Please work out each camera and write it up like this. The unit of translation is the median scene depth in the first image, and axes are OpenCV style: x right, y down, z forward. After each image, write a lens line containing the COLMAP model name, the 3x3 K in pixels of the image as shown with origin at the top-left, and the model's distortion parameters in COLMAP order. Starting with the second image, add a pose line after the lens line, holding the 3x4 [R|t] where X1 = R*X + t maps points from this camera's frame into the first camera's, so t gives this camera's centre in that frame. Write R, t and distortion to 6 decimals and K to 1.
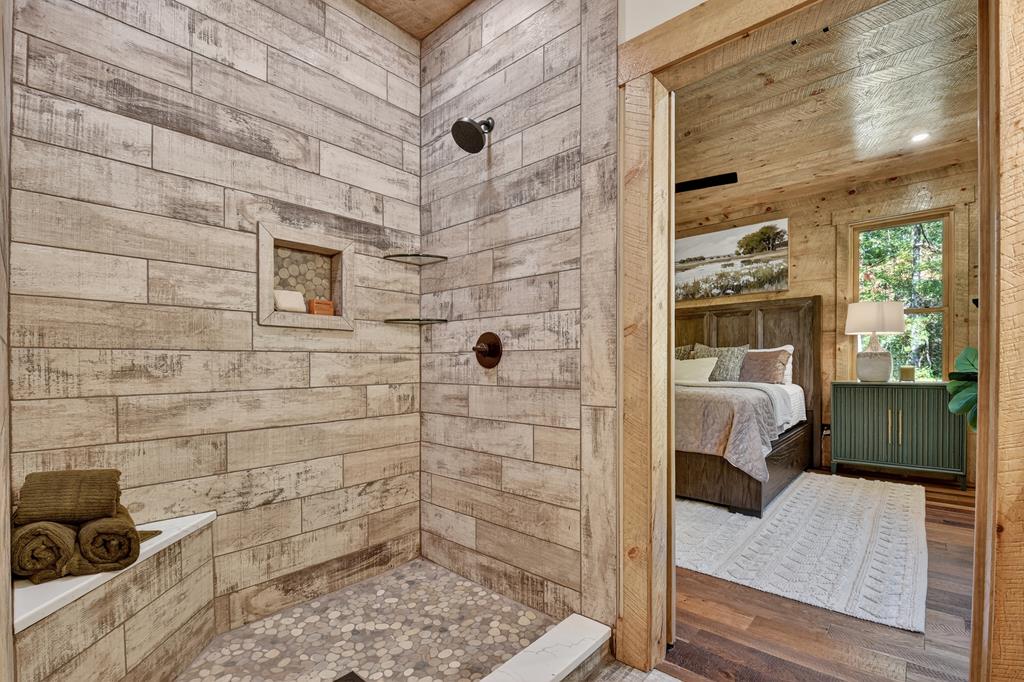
lens RADIAL K [[455.6, 0, 510.9], [0, 455.6, 360.8], [0, 0, 1]] dist [0.018697, -0.001781]
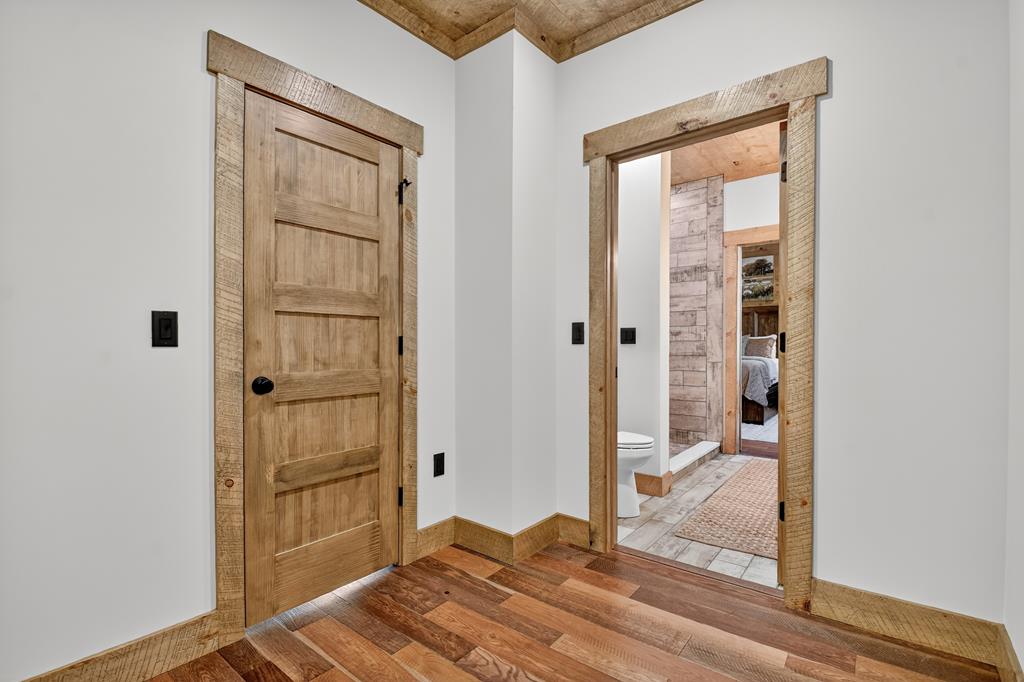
lens RADIAL K [[455.6, 0, 513.9], [0, 455.6, 346.2], [0, 0, 1]] dist [0.018697, -0.001781]
pose [[0.998728, -0.001420, 0.050410, -1.060682], [0.001065, 0.999974, 0.007072, -0.014191], [-0.050419, -0.007009, 0.998704, -1.541207]]
